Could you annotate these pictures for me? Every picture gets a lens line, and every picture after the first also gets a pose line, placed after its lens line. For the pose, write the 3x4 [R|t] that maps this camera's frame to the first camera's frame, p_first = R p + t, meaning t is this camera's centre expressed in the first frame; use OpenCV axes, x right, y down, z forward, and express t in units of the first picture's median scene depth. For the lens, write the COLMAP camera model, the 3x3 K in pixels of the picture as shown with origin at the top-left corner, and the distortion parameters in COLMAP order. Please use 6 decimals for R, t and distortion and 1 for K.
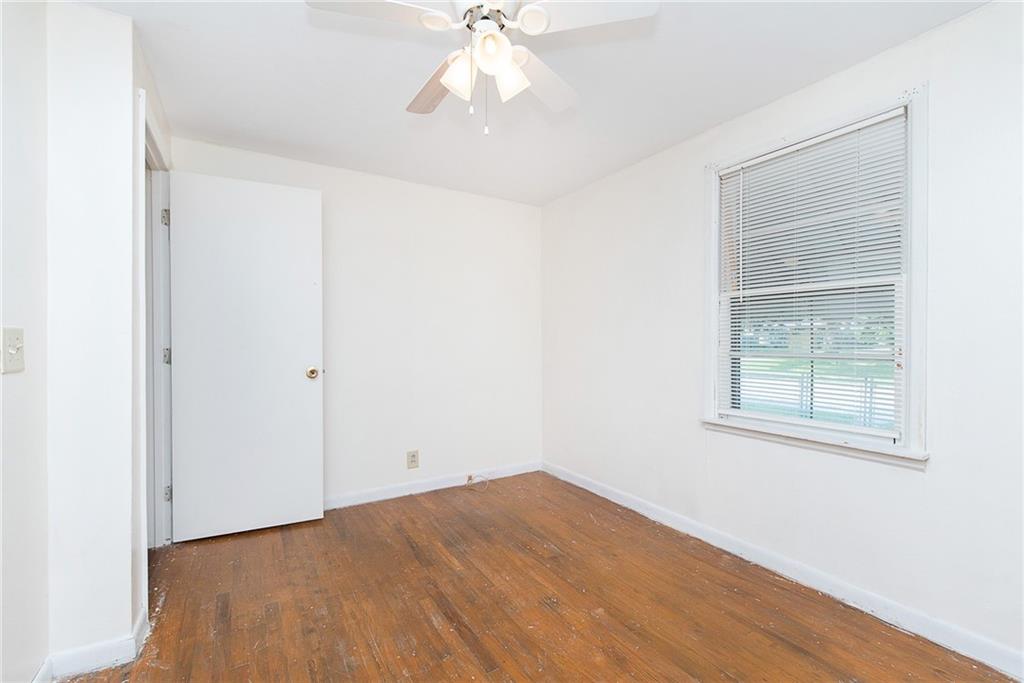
lens RADIAL K [[448.8, 0, 512.0], [0, 448.8, 341.5], [0, 0, 1]] dist [-0.000063, -0.000158]
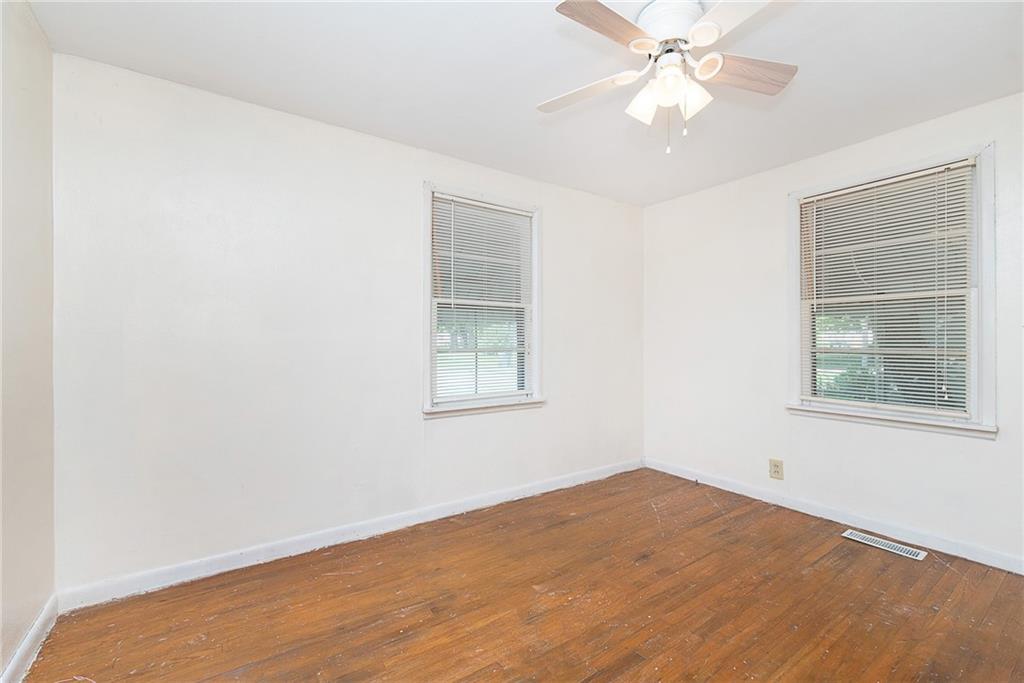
lens RADIAL K [[435.3, 0, 515.1], [0, 435.3, 336.9], [0, 0, 1]] dist [0.000138, 0.000028]
pose [[-0.066728, 0.008222, 0.997737, -0.712453], [0.001420, 0.999966, -0.008145, 0.001611], [-0.997770, 0.000873, -0.066737, 0.932404]]
